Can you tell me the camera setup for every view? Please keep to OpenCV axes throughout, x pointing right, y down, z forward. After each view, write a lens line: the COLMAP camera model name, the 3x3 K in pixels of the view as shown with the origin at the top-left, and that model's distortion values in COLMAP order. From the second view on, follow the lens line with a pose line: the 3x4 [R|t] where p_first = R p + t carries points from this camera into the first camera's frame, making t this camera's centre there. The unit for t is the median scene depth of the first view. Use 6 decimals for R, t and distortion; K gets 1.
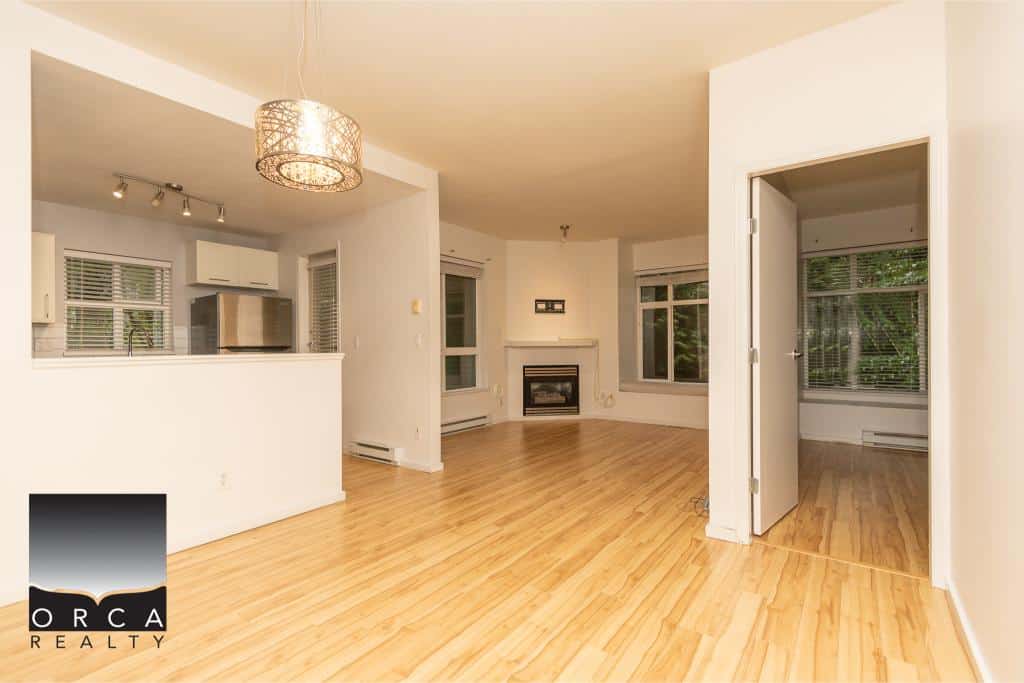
lens RADIAL K [[467.4, 0, 504.1], [0, 467.4, 346.4], [0, 0, 1]] dist [0.014327, -0.000075]
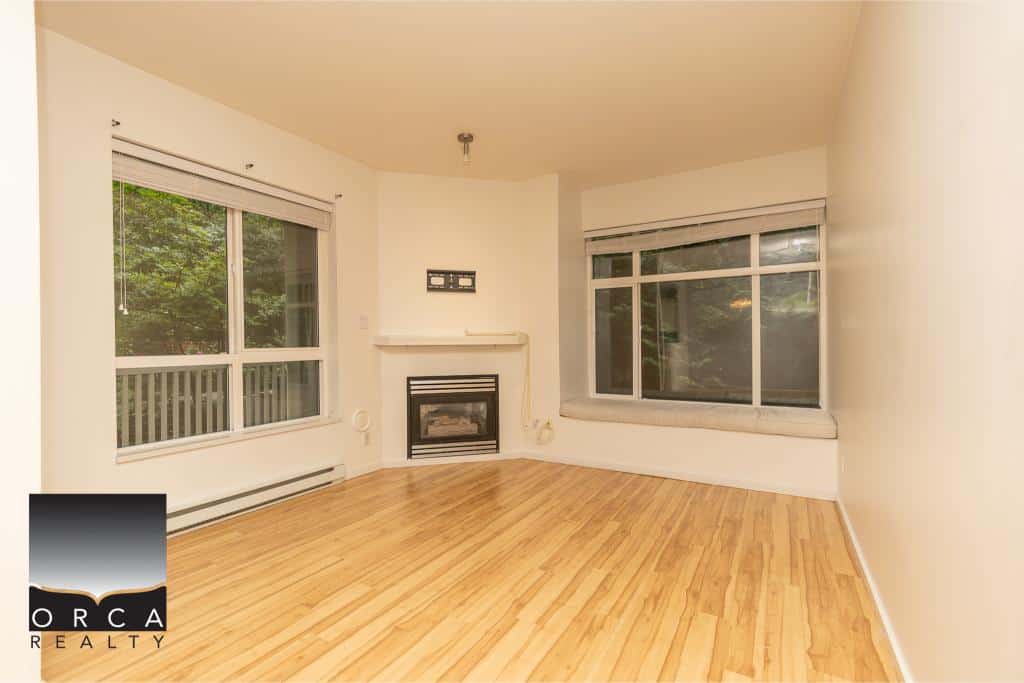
lens RADIAL K [[467.4, 0, 505.2], [0, 467.4, 346.2], [0, 0, 1]] dist [0.014327, -0.000075]
pose [[0.993642, -0.002940, 0.112545, 0.098514], [0.002475, 0.999988, 0.004278, -0.001625], [-0.112556, -0.003973, 0.993637, 0.370343]]
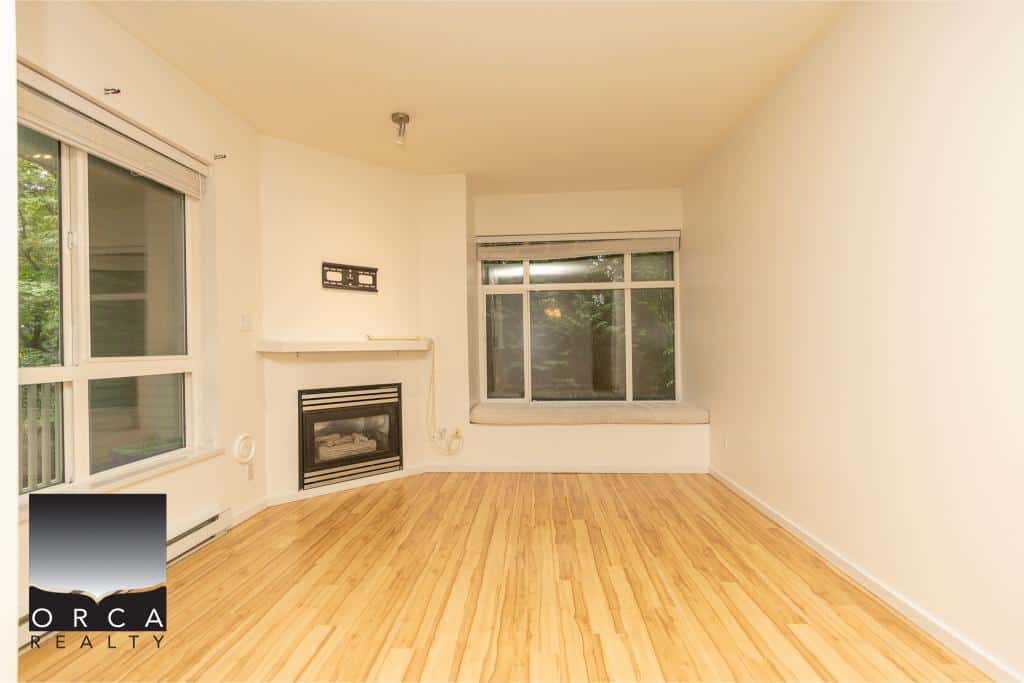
lens RADIAL K [[467.4, 0, 509.0], [0, 467.4, 346.4], [0, 0, 1]] dist [0.014327, -0.000075]
pose [[0.834201, -0.004438, 0.551442, -0.047760], [0.009531, 0.999934, -0.006370, -0.000924], [-0.551377, 0.010569, 0.834189, 0.446067]]
